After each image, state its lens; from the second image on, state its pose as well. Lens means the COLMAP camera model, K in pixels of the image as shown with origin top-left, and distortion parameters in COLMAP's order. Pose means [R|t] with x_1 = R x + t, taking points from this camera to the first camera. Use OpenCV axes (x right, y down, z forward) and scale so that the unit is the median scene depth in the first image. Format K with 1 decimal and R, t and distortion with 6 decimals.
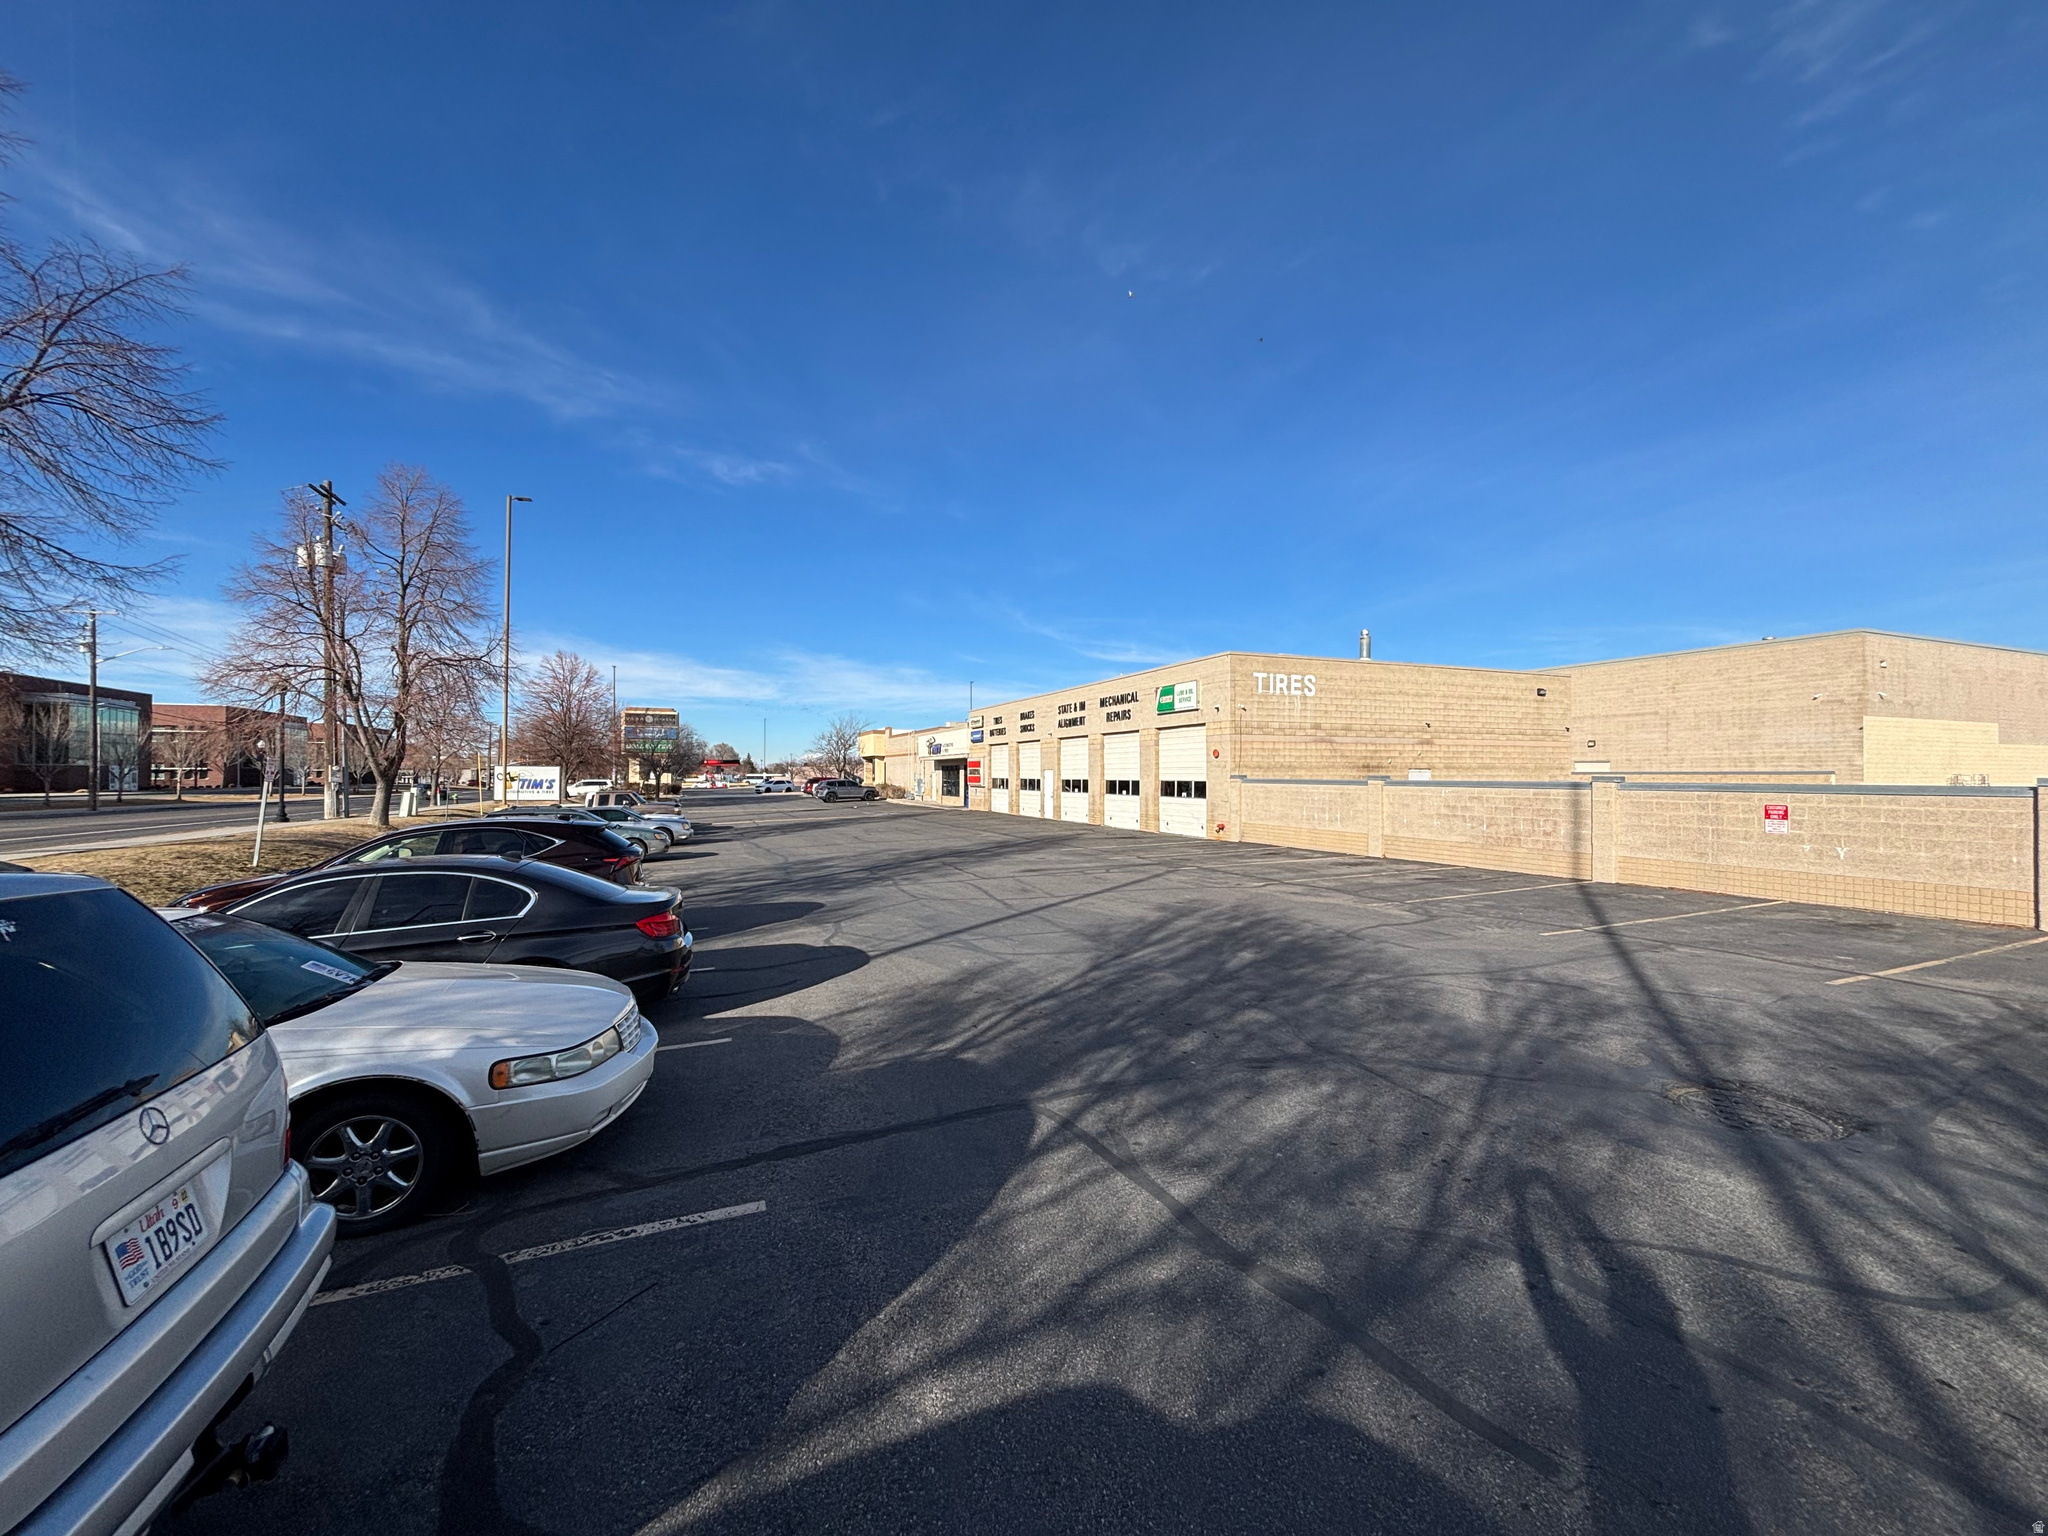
lens RADIAL K [[818.9, 0, 1025.4], [0, 818.9, 760.1], [0, 0, 1]] dist [0.000327, 0.000012]
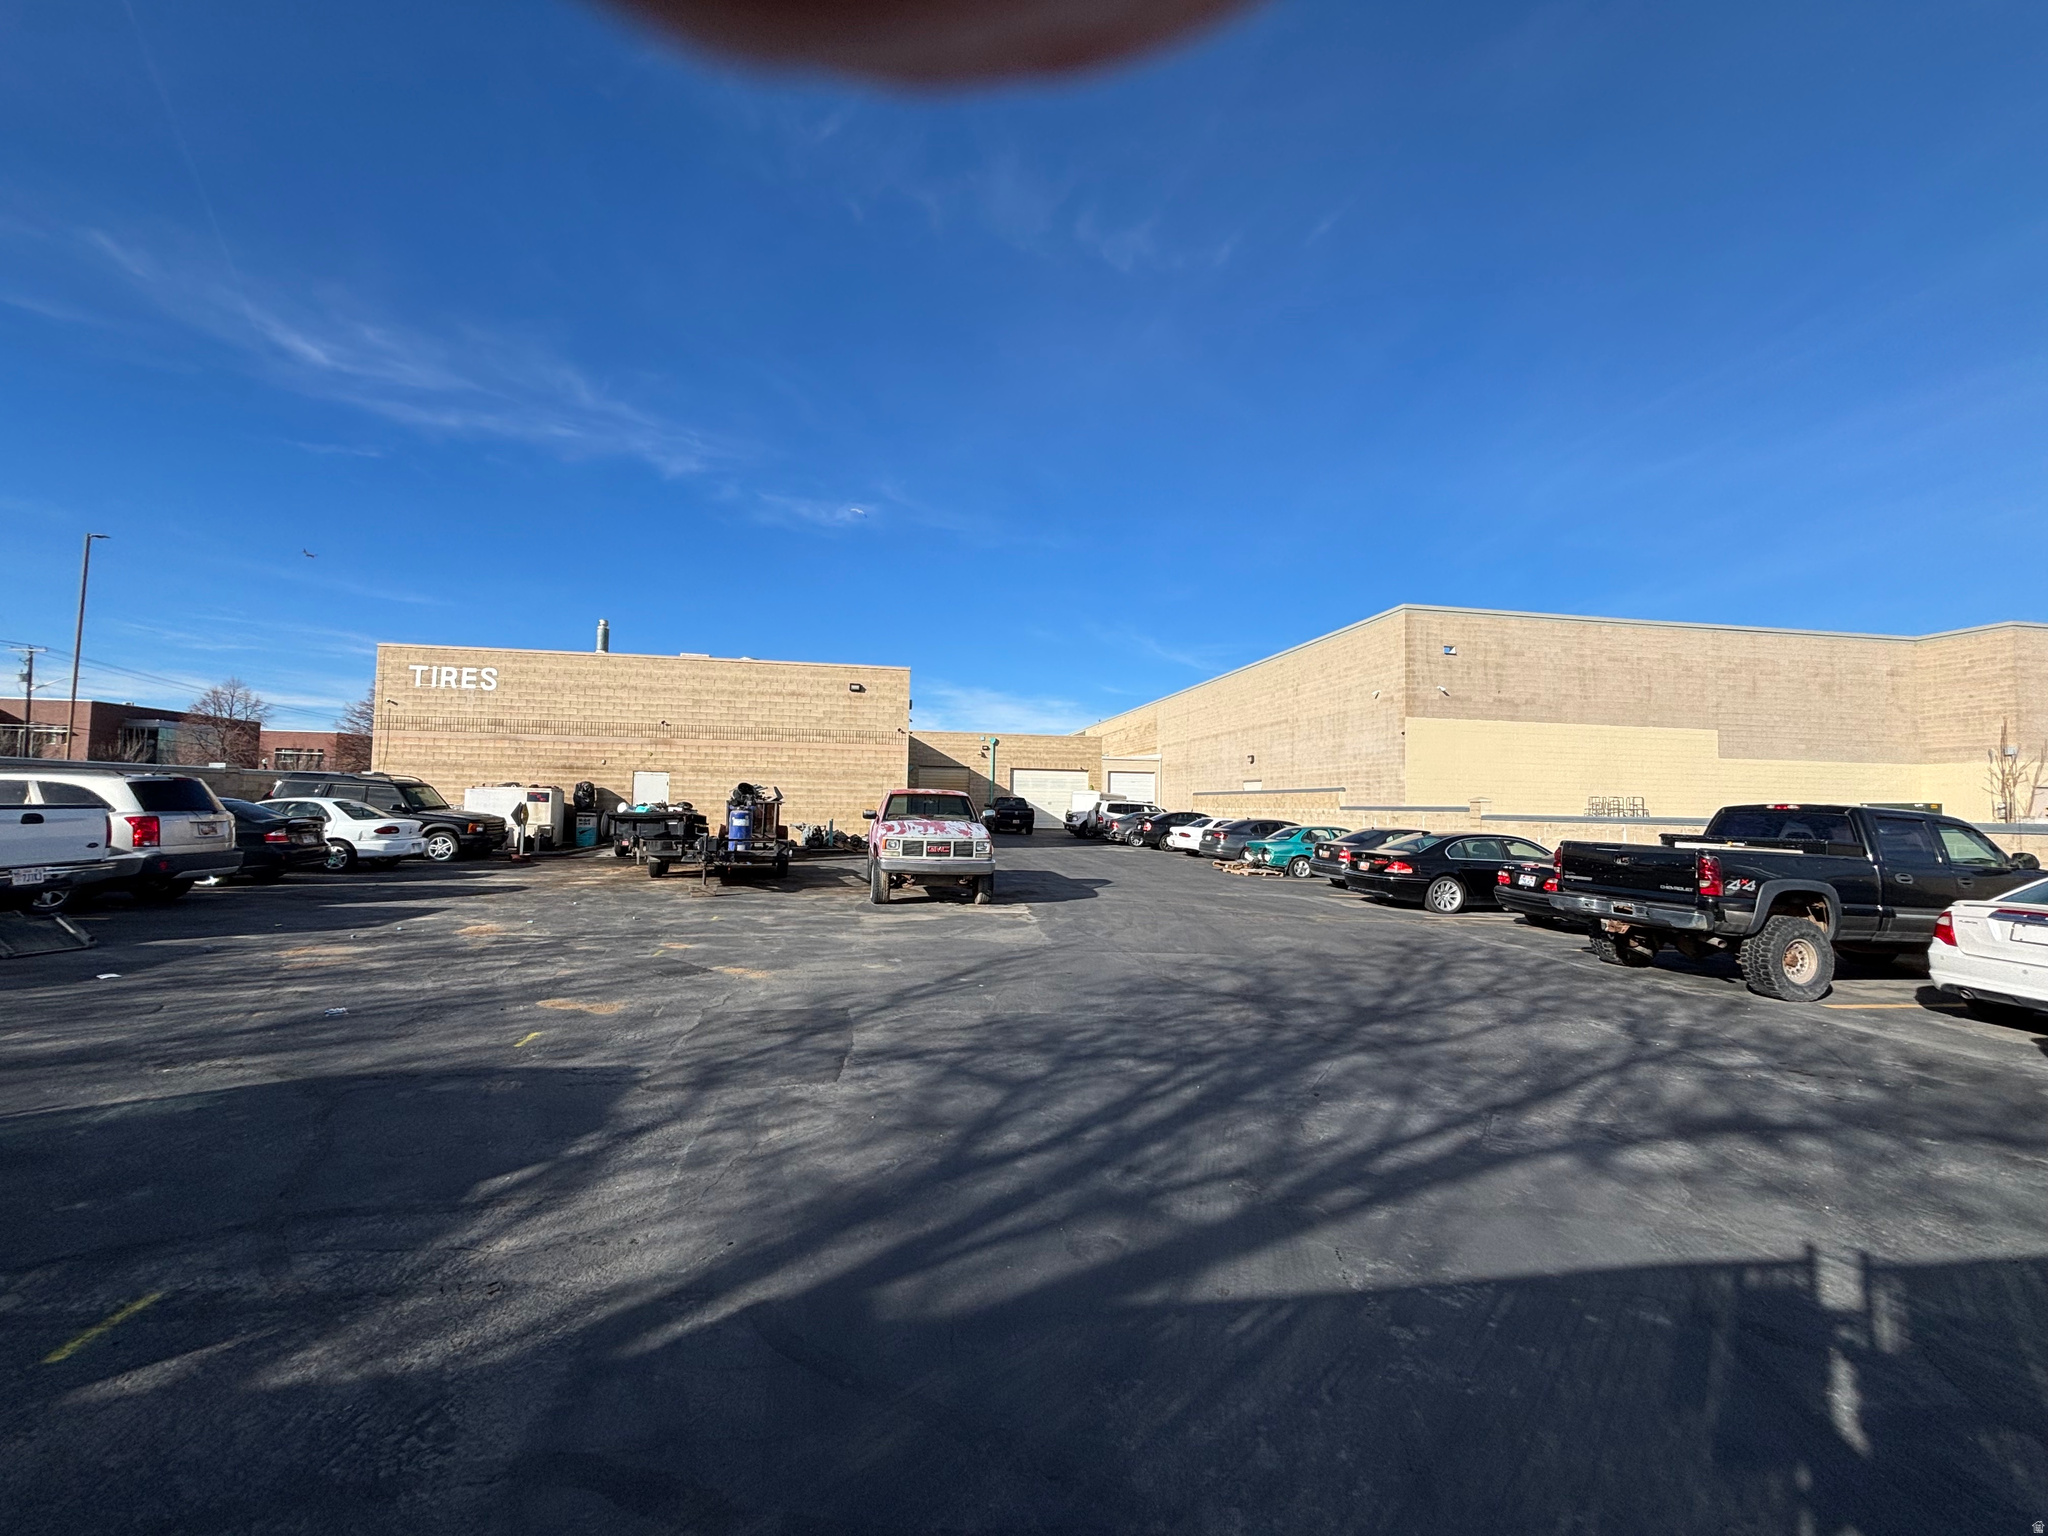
lens RADIAL K [[818.9, 0, 1020.5], [0, 818.9, 784.2], [0, 0, 1]] dist [0.000327, 0.000012]
pose [[0.976031, 0.010805, -0.217364, 0.789914], [-0.013056, 0.999875, -0.008920, 0.020201], [0.217240, 0.011545, 0.976050, 0.154107]]
